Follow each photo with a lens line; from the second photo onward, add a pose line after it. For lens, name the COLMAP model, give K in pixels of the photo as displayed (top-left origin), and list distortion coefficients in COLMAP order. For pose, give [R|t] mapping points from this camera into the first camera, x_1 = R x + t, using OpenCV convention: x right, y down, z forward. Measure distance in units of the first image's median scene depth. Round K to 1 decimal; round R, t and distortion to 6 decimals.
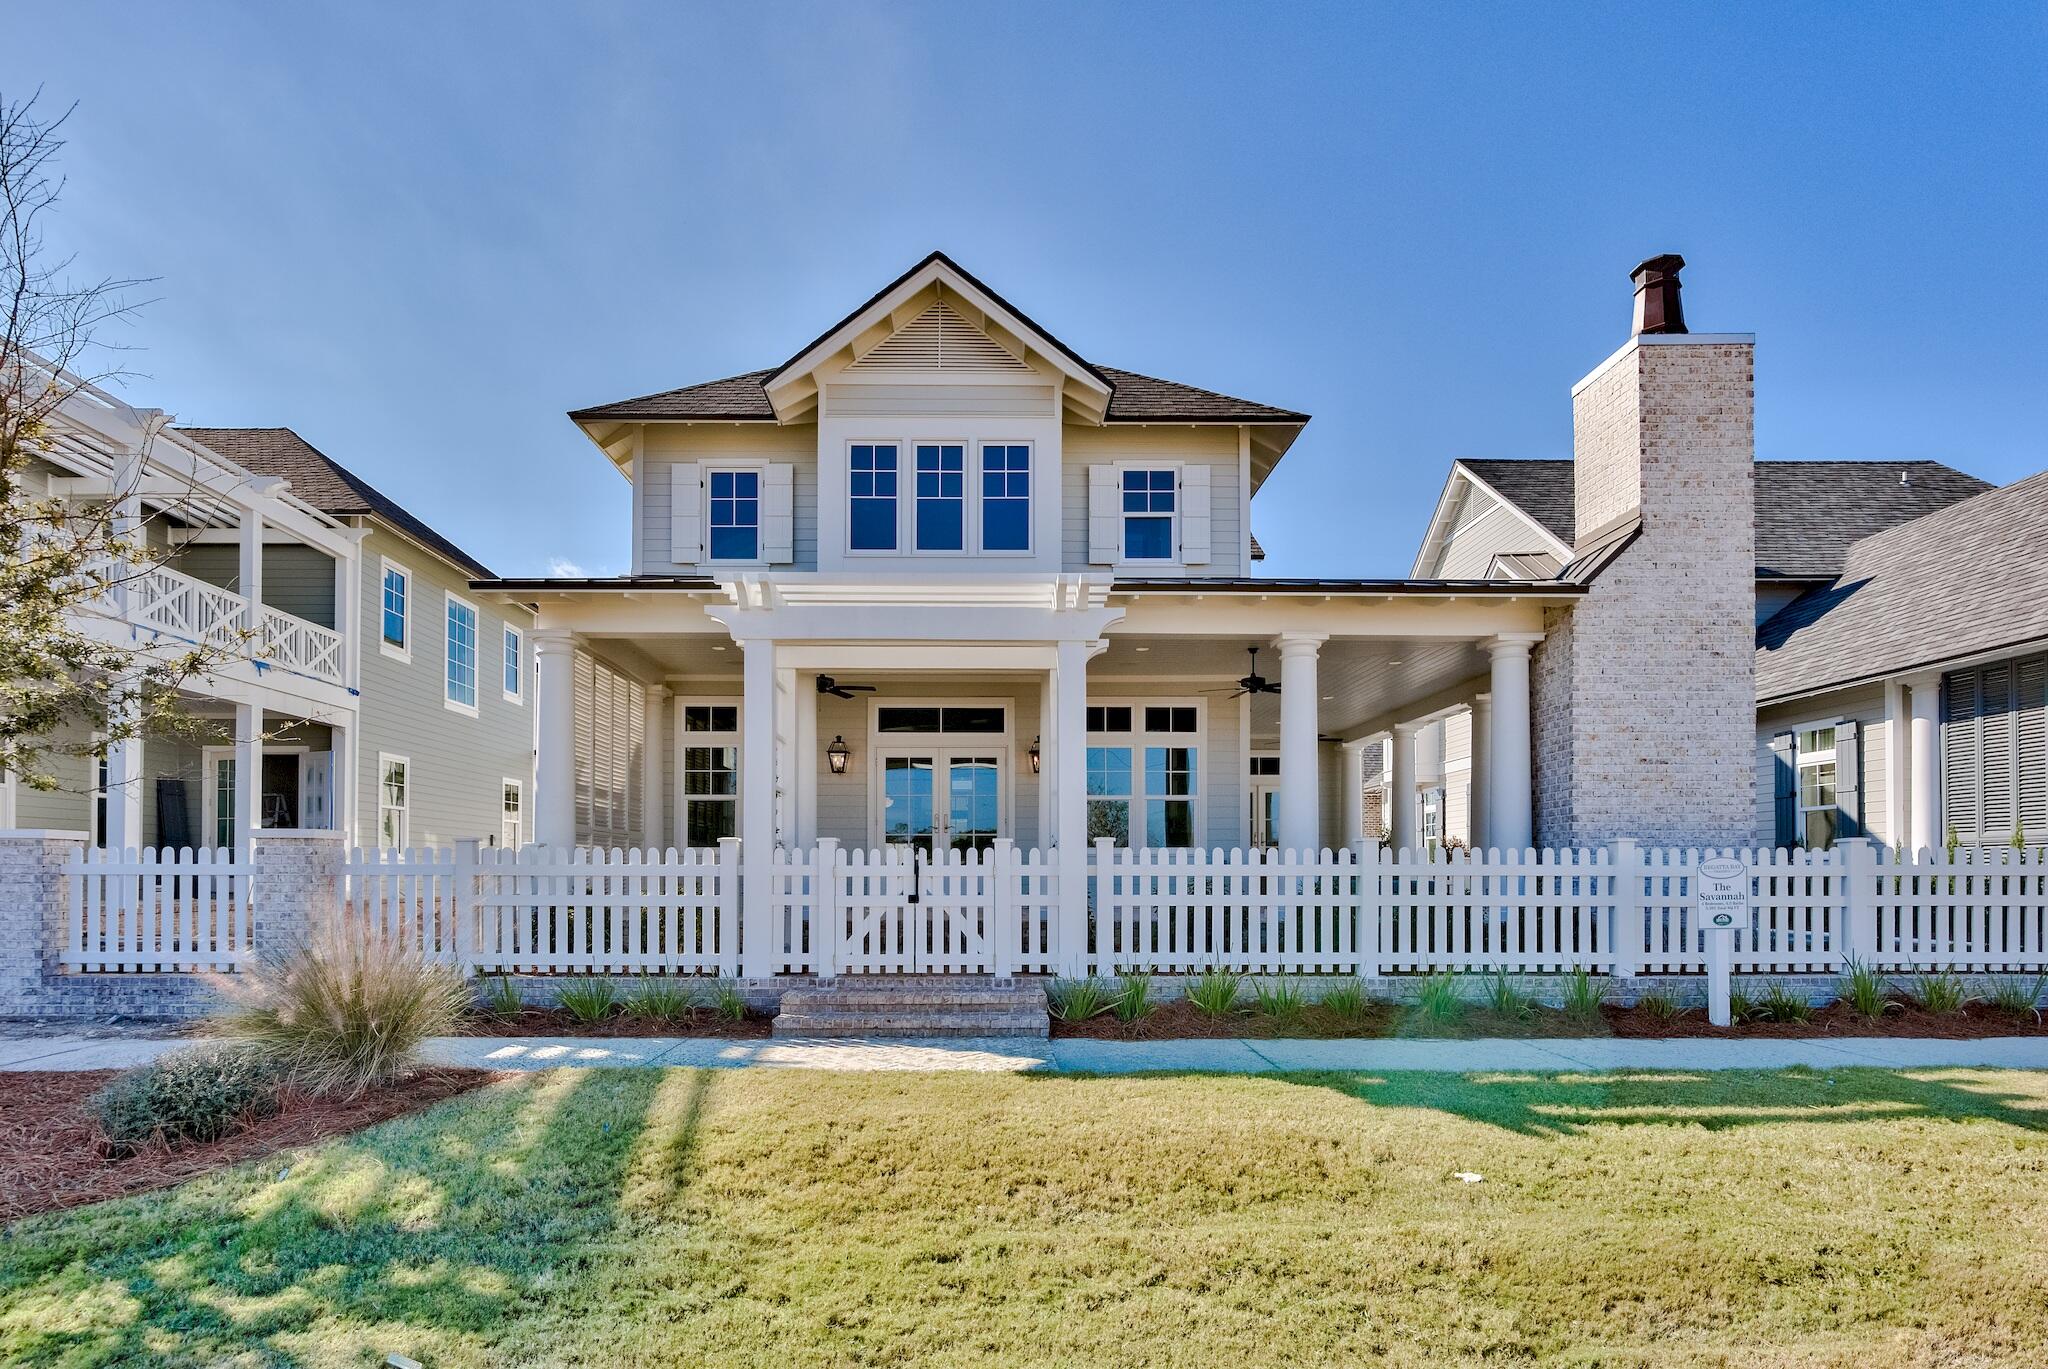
lens RADIAL K [[1019.8, 0, 1064.3], [0, 1019.8, 714.8], [0, 0, 1]] dist [-0.003008, -0.000342]
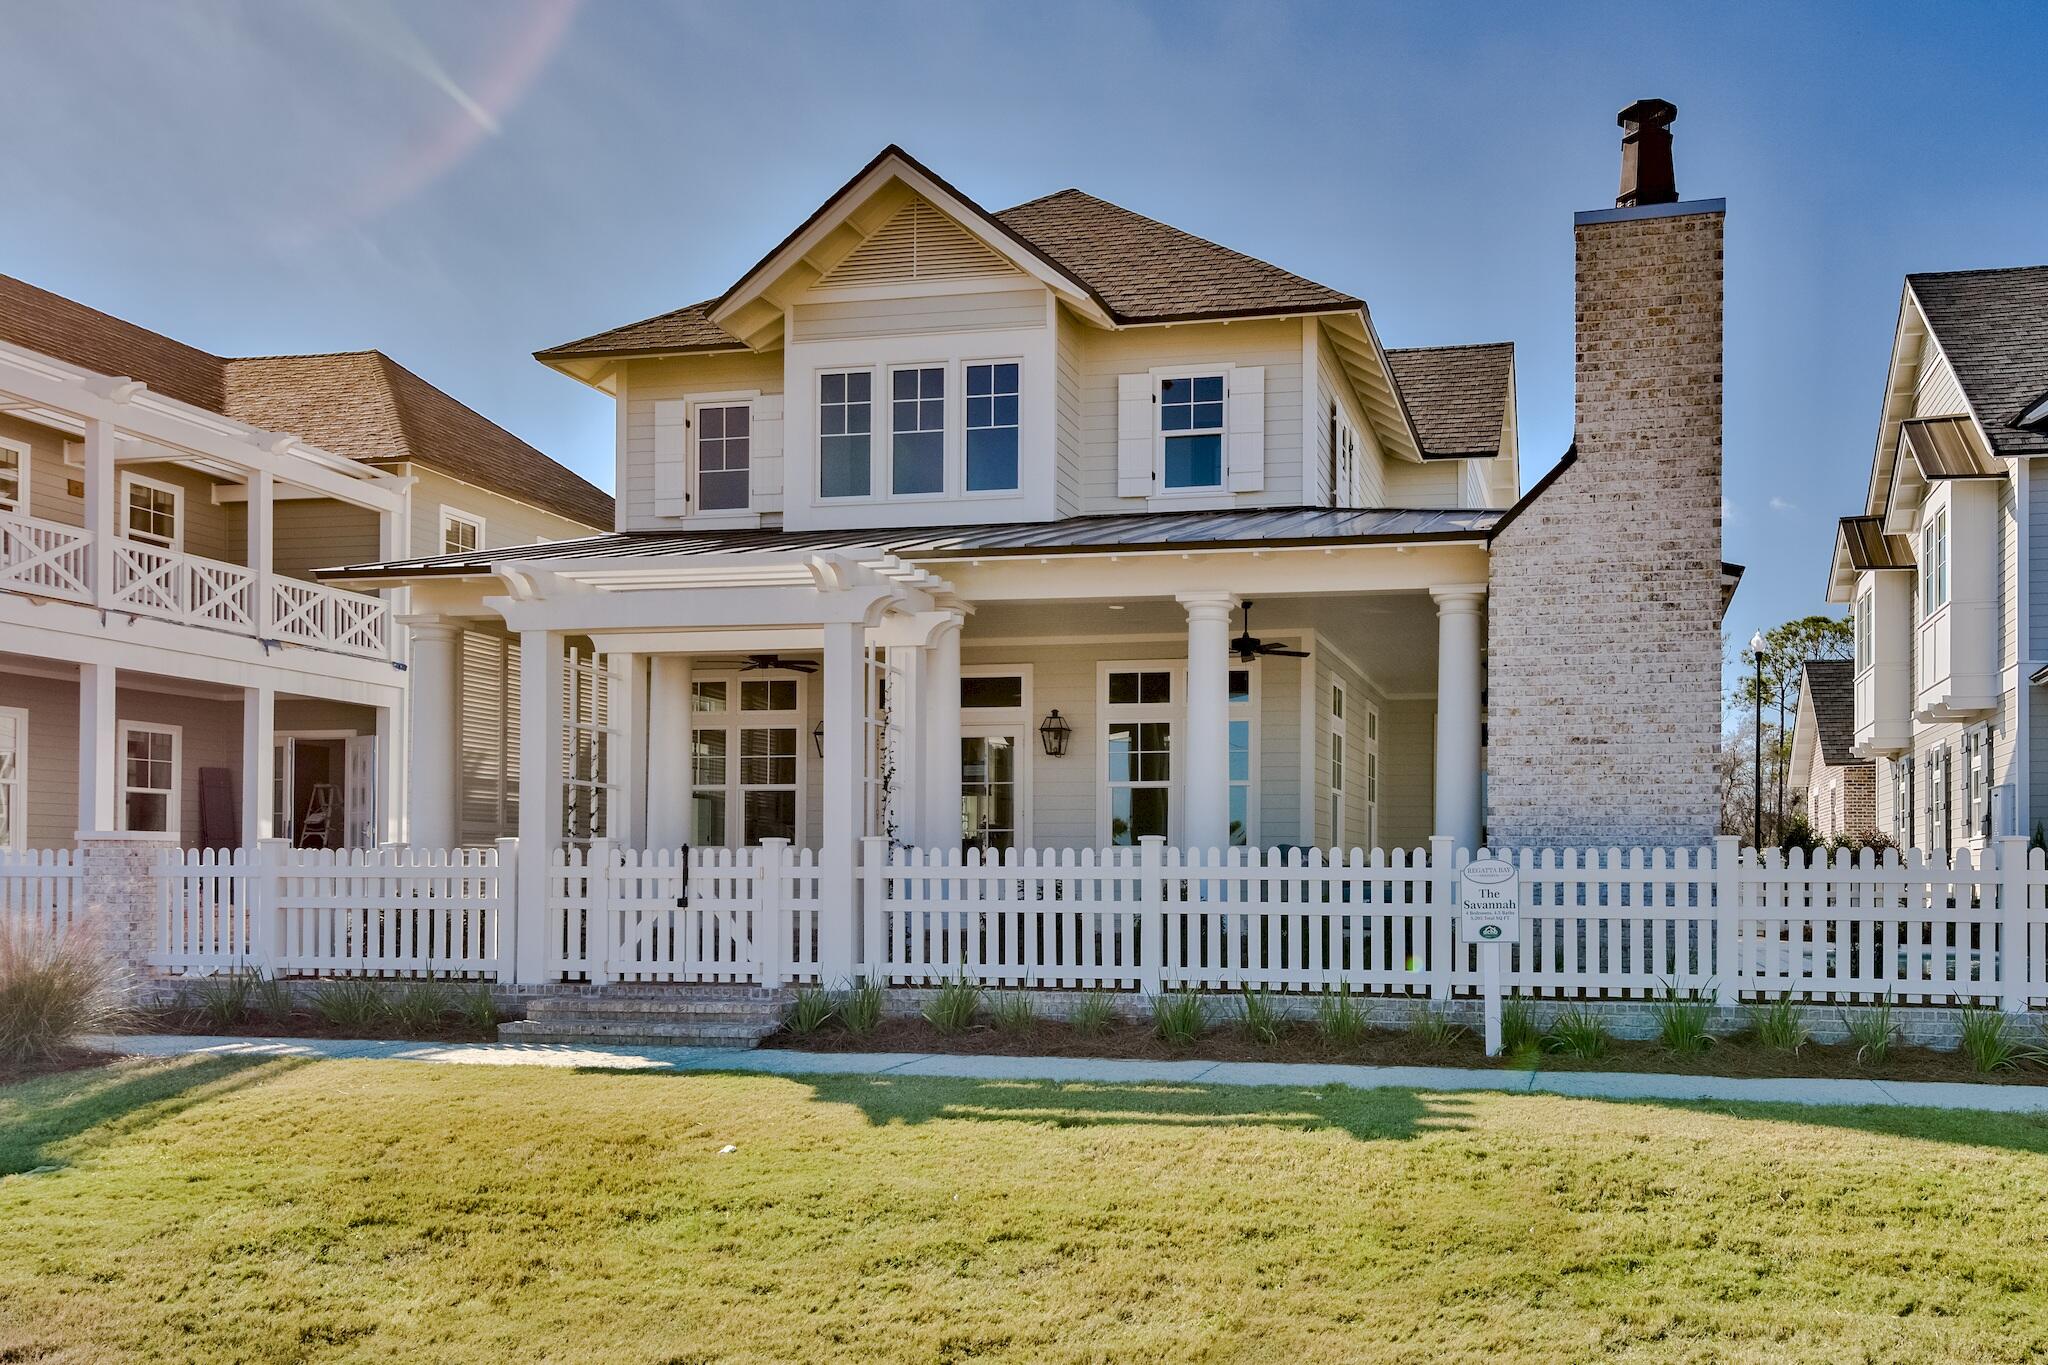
lens RADIAL K [[1313.2, 0, 1023.8], [0, 1313.2, 667.7], [0, 0, 1]] dist [0.021632, -0.000171]
pose [[0.983378, -0.025504, -0.179769, 0.318278], [0.024793, 0.999673, -0.006203, -0.016551], [0.179869, 0.001643, 0.983689, -0.111742]]
